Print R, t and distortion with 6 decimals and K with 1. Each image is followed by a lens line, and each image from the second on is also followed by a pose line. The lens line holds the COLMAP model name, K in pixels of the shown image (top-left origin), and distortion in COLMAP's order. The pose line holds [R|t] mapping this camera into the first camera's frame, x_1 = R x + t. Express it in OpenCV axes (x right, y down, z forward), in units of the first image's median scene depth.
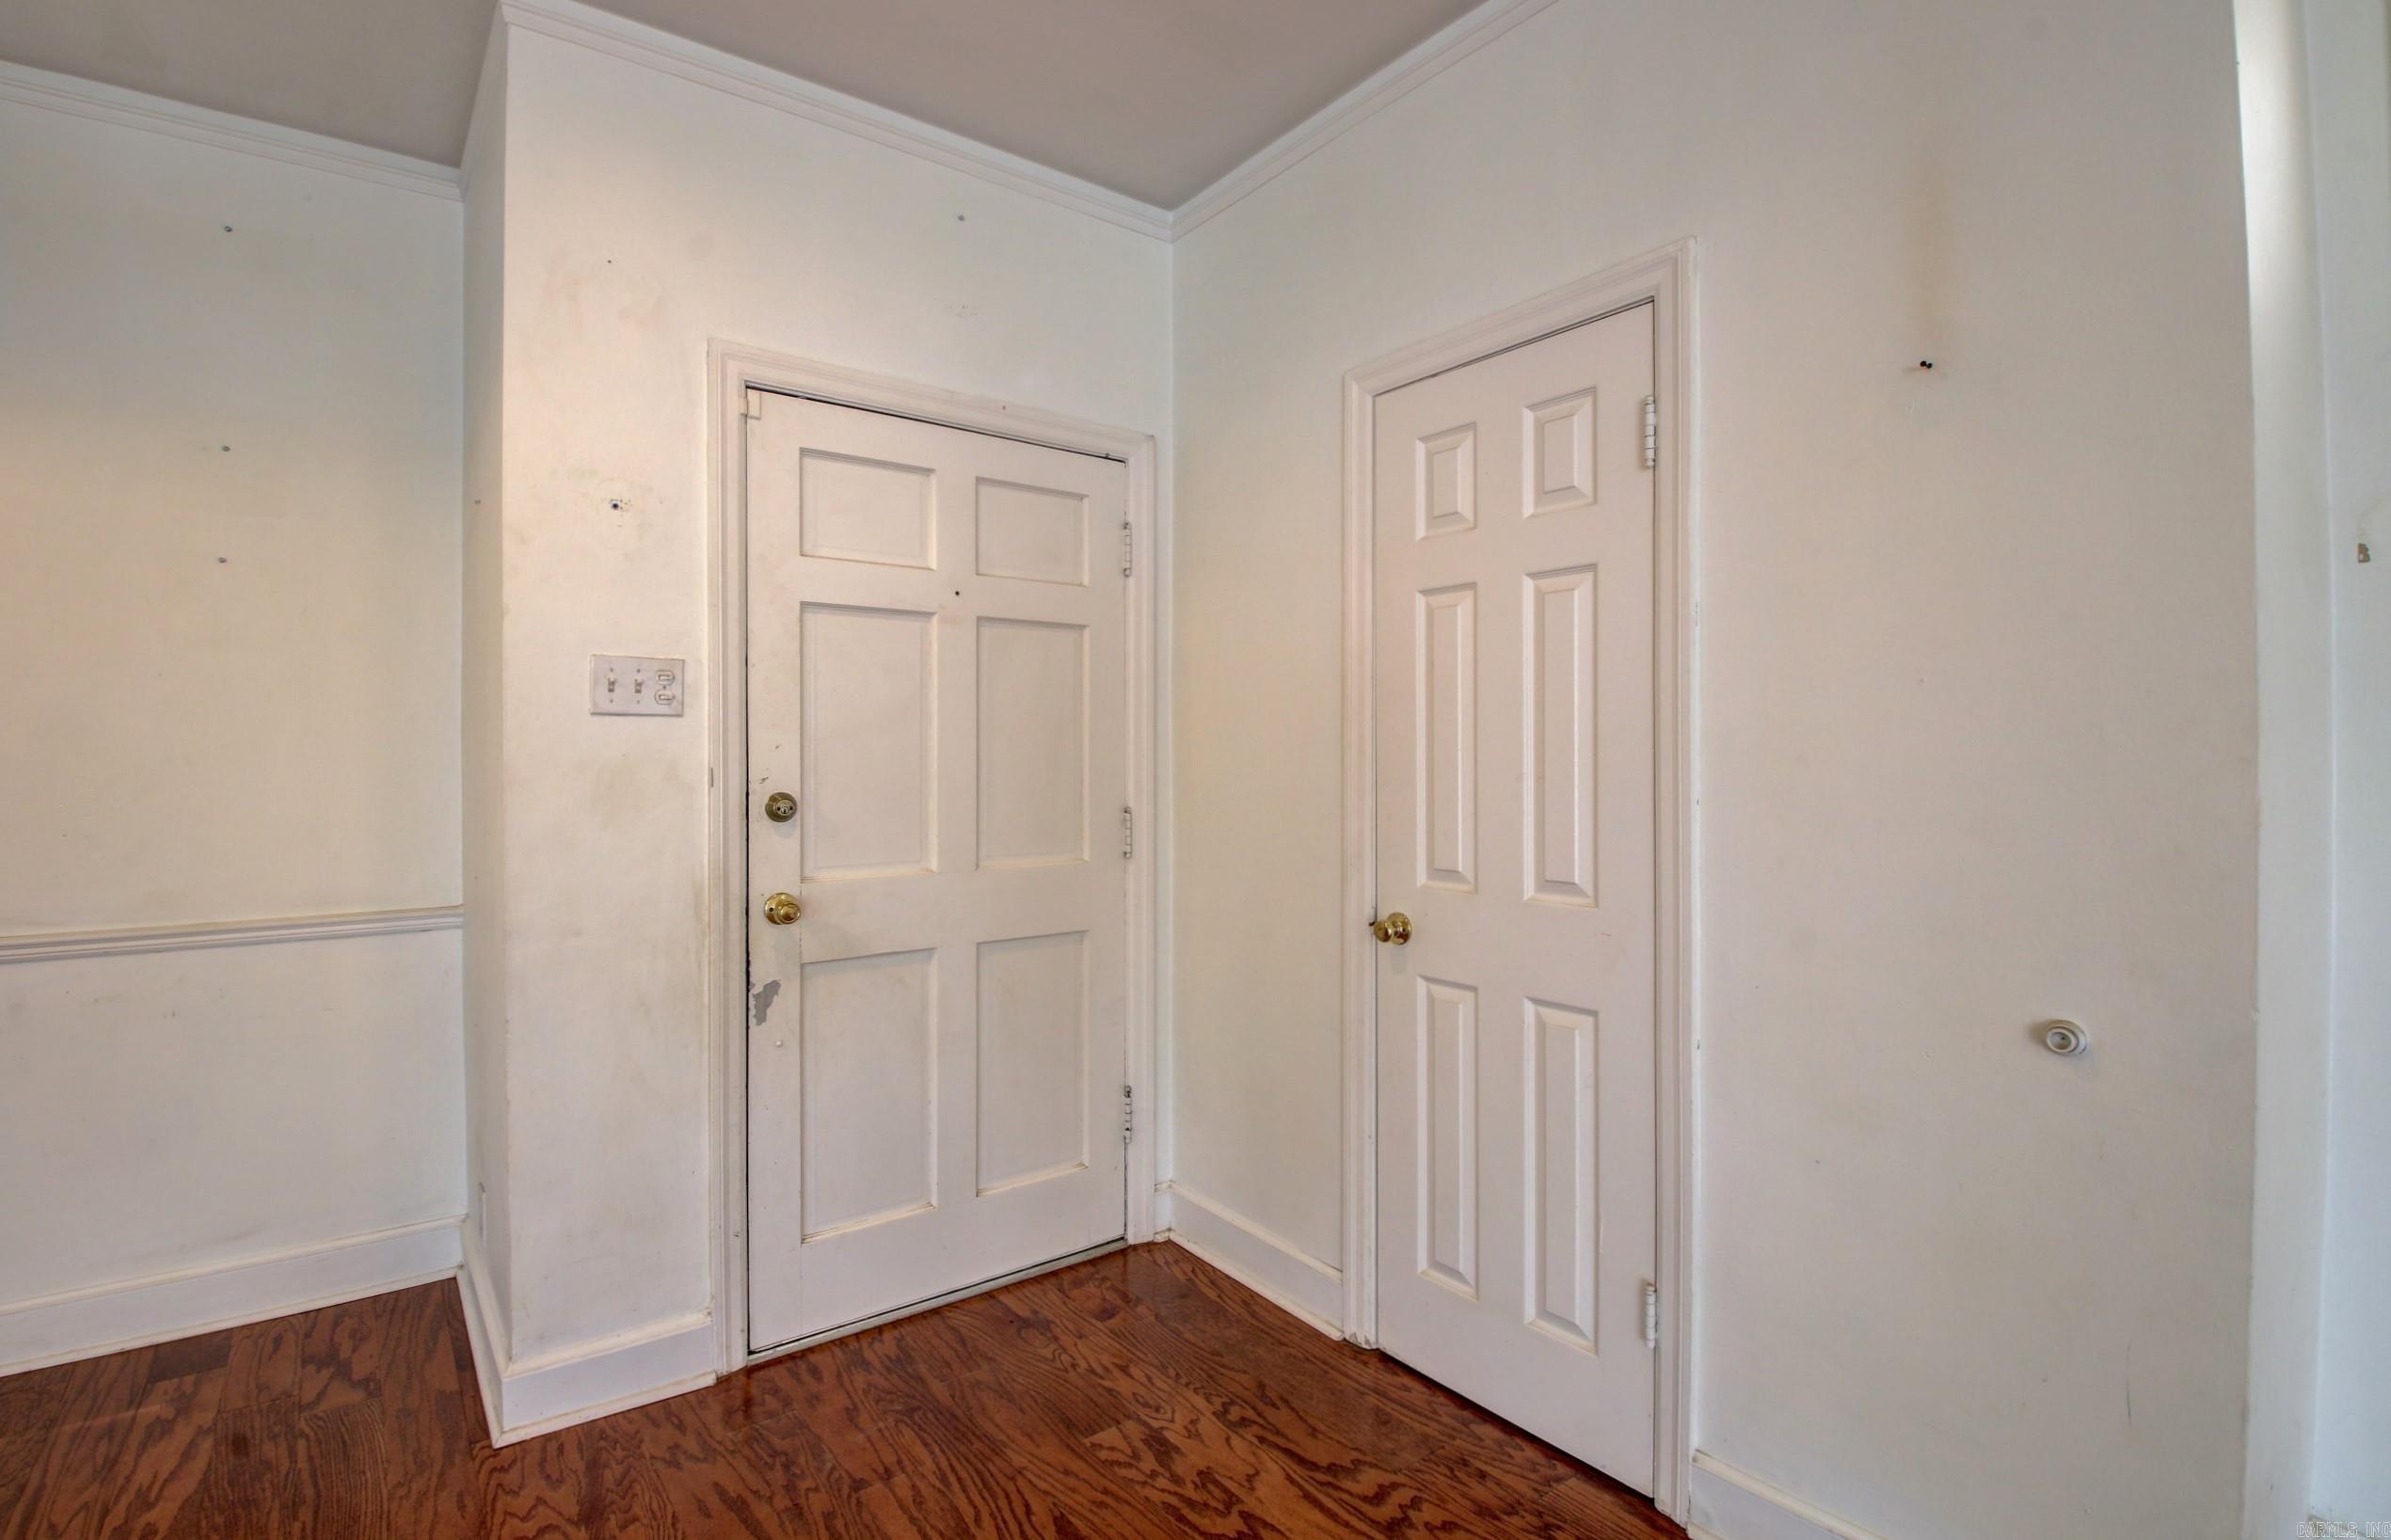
lens RADIAL K [[1108.0, 0, 1189.1], [0, 1108.0, 761.7], [0, 0, 1]] dist [0.014285, -0.019883]
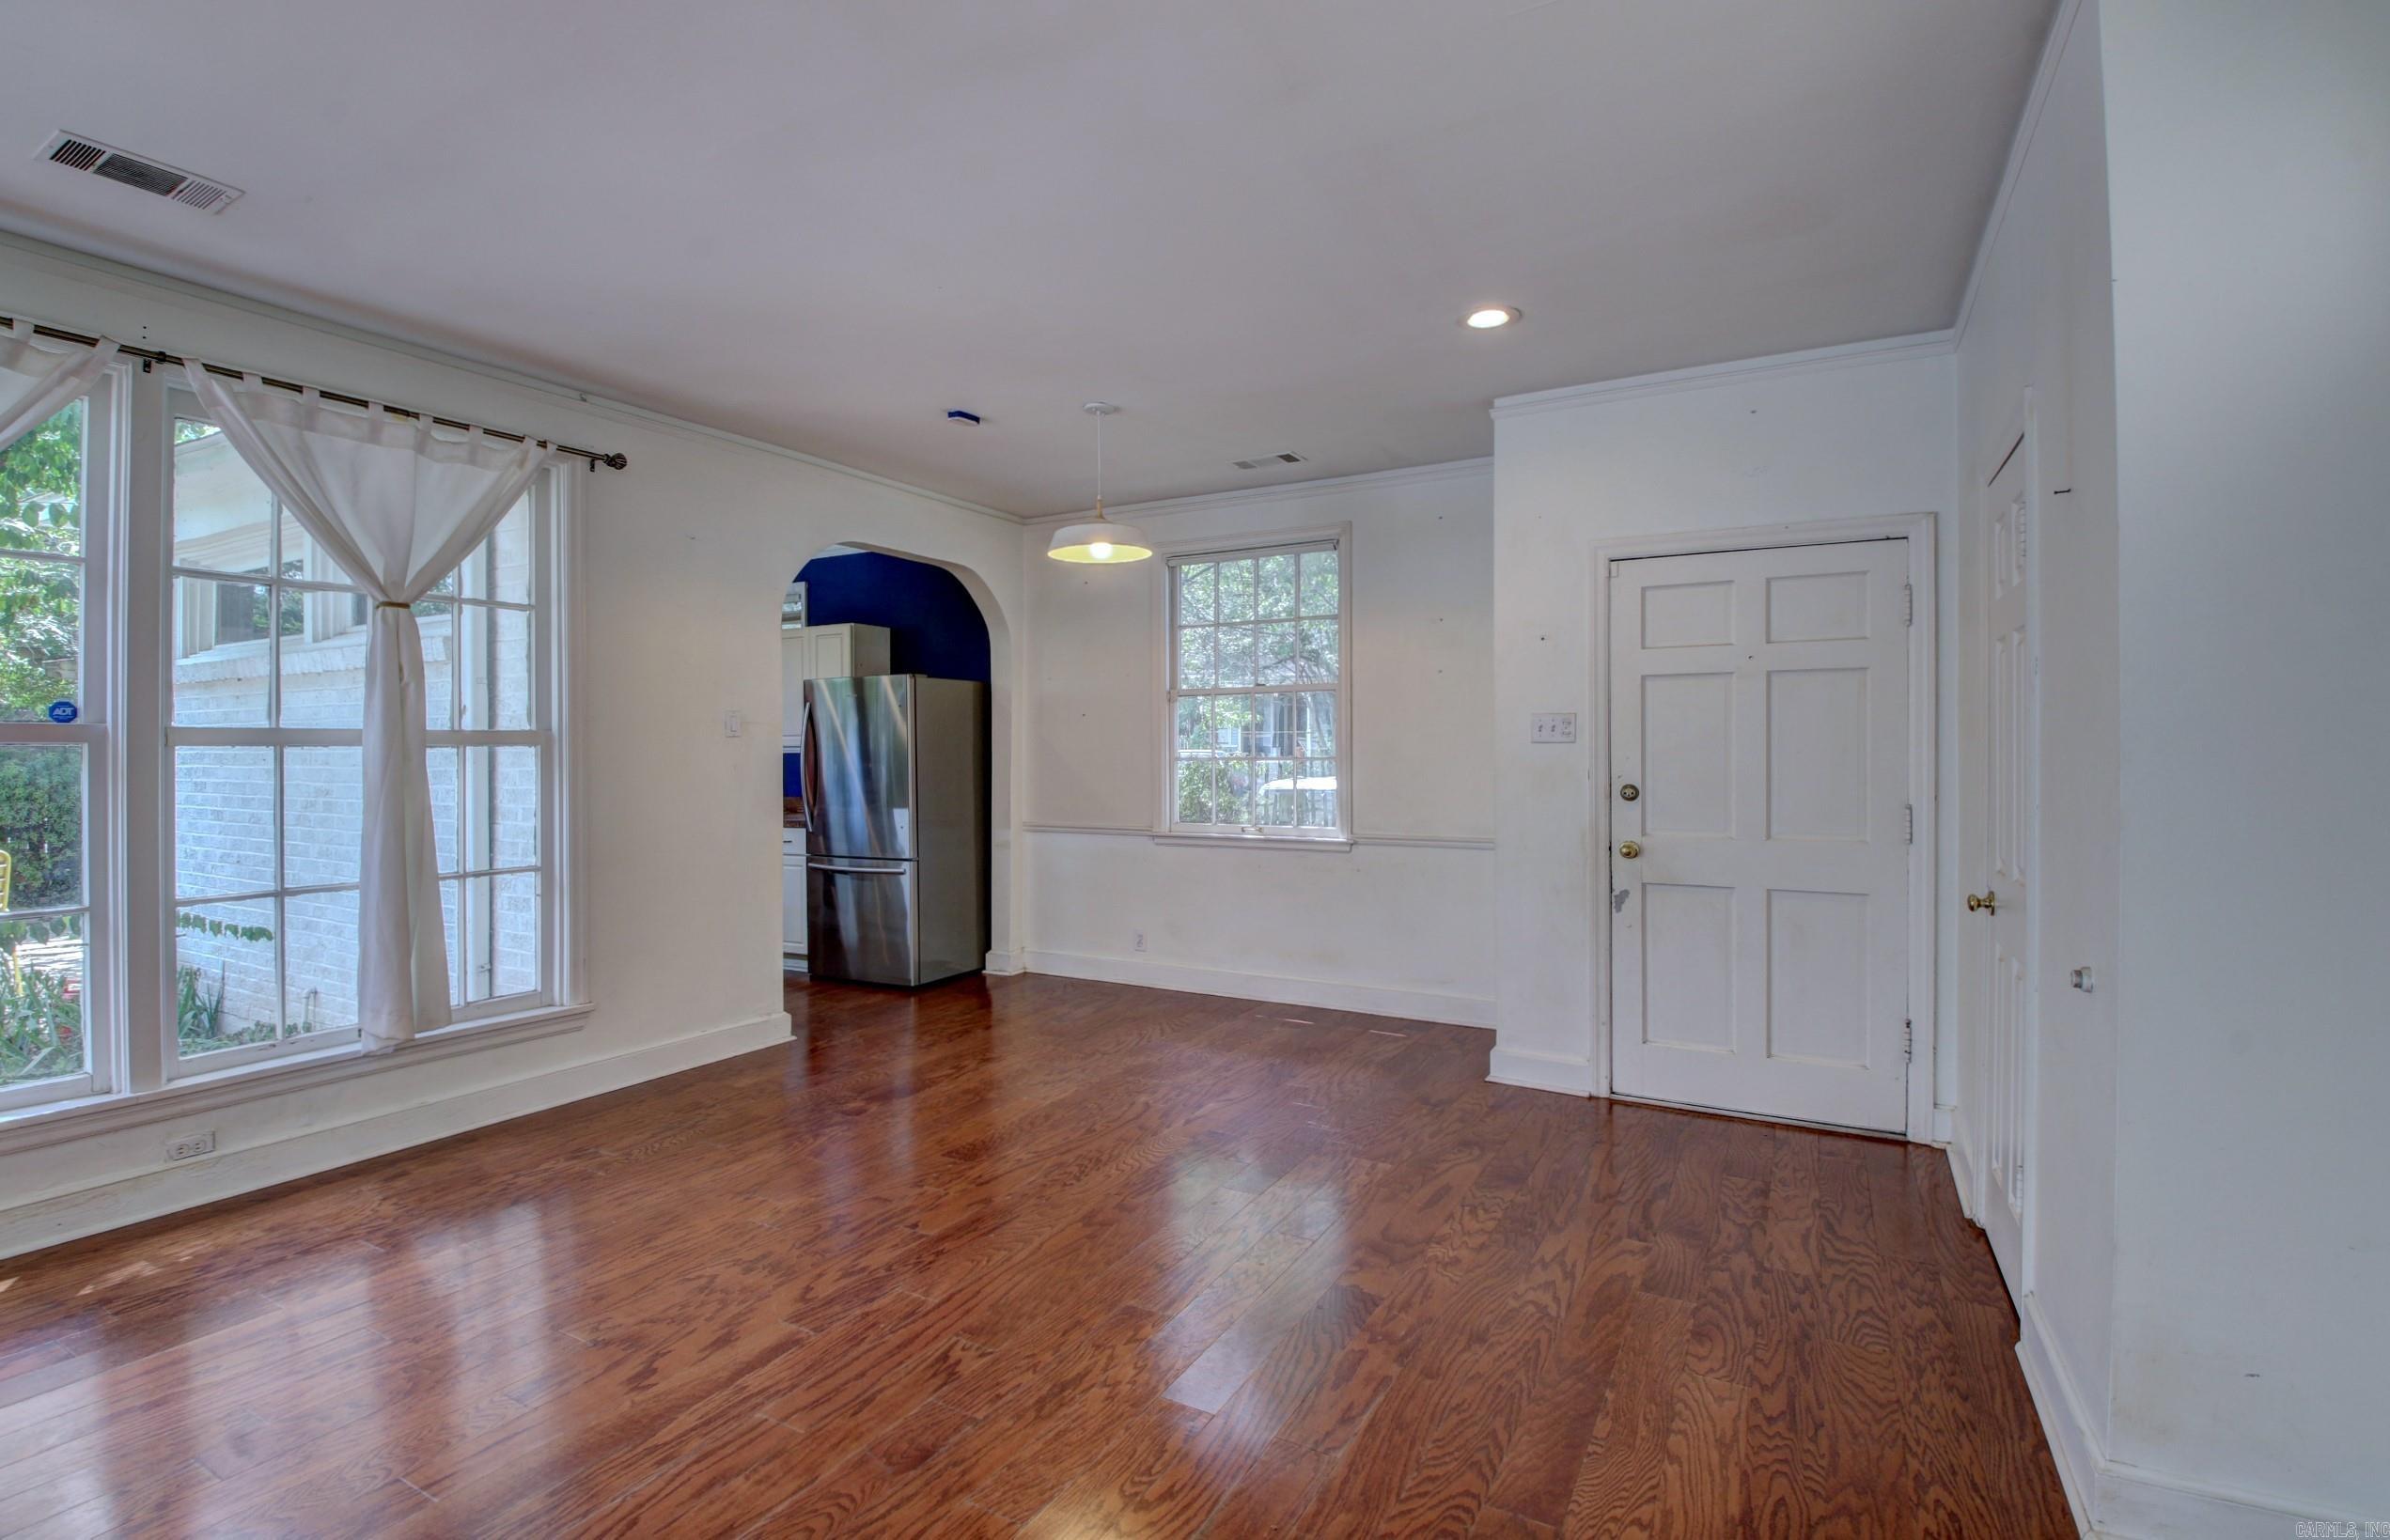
lens RADIAL K [[1107.5, 0, 1187.5], [0, 1107.5, 768.4], [0, 0, 1]] dist [0.014285, -0.019883]
pose [[0.402820, 0.012421, -0.915195, 0.979971], [-0.001055, 0.999914, 0.013107, -0.020085], [0.915278, -0.004314, 0.402799, -0.362975]]
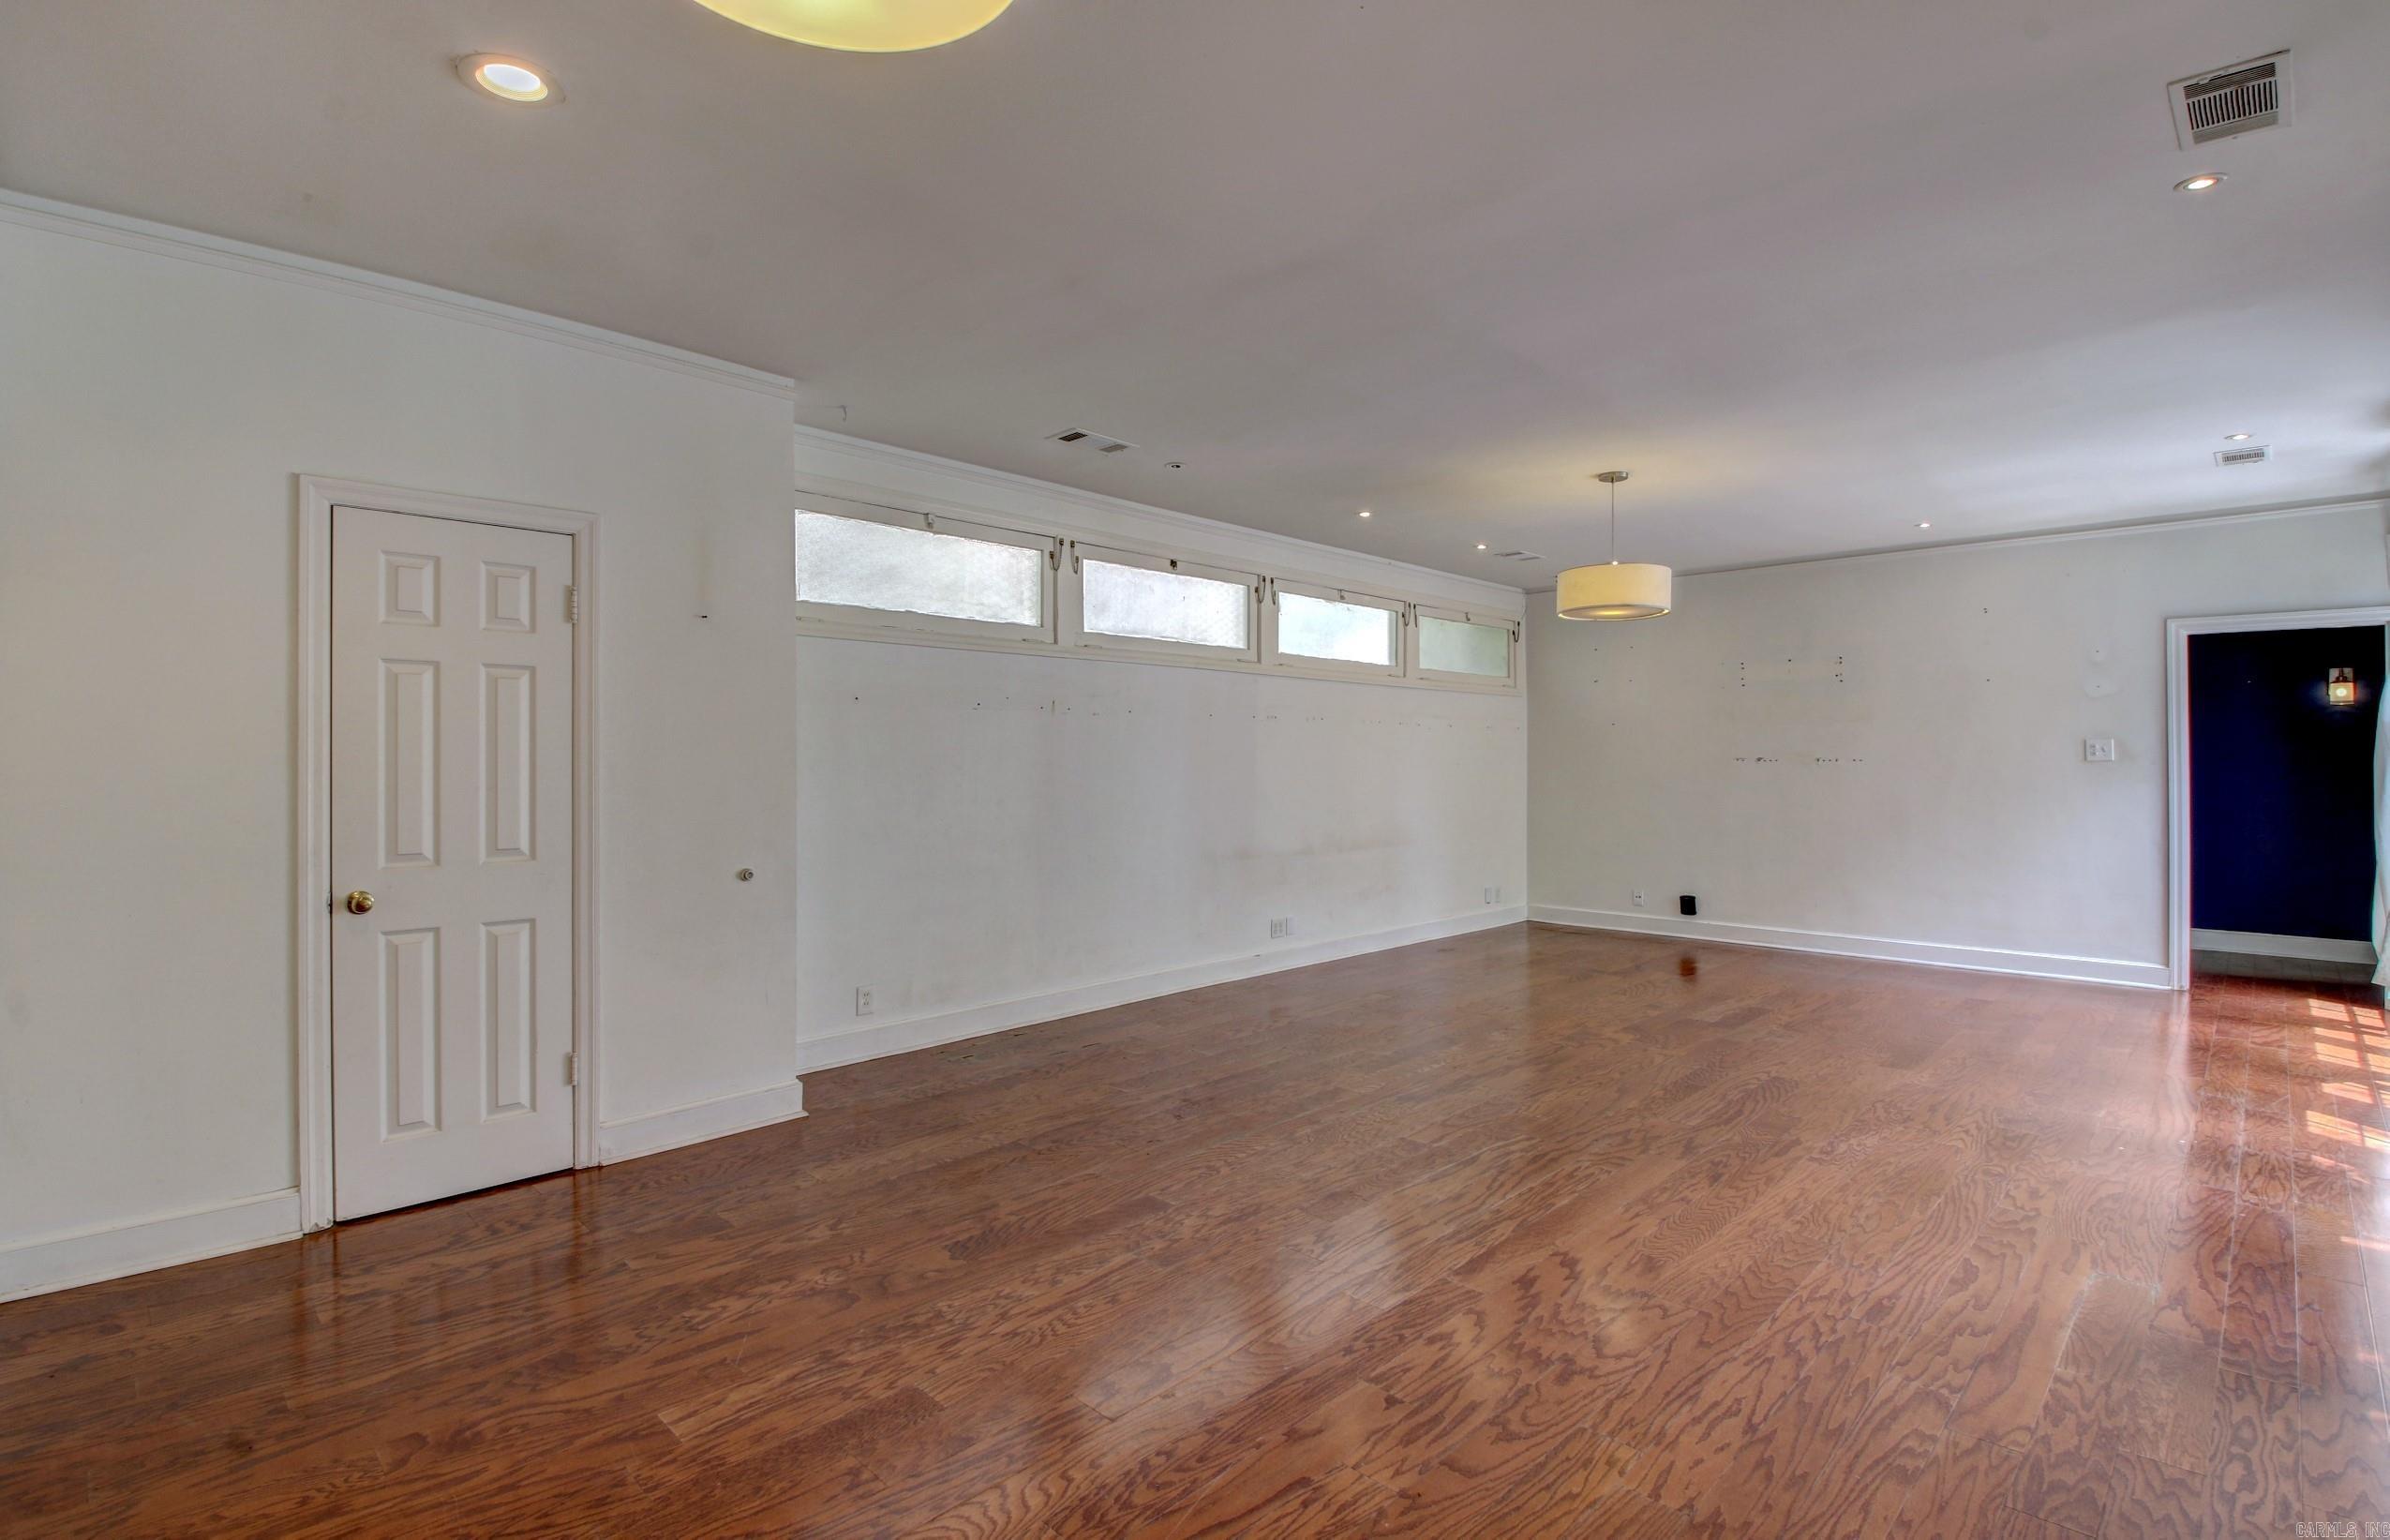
lens RADIAL K [[1107.7, 0, 1183.0], [0, 1107.7, 753.5], [0, 0, 1]] dist [0.014285, -0.019883]
pose [[-0.136921, 0.006967, 0.990557, -1.301286], [0.003069, 0.999973, -0.006609, -0.019396], [-0.990577, 0.002135, -0.136939, 0.182578]]
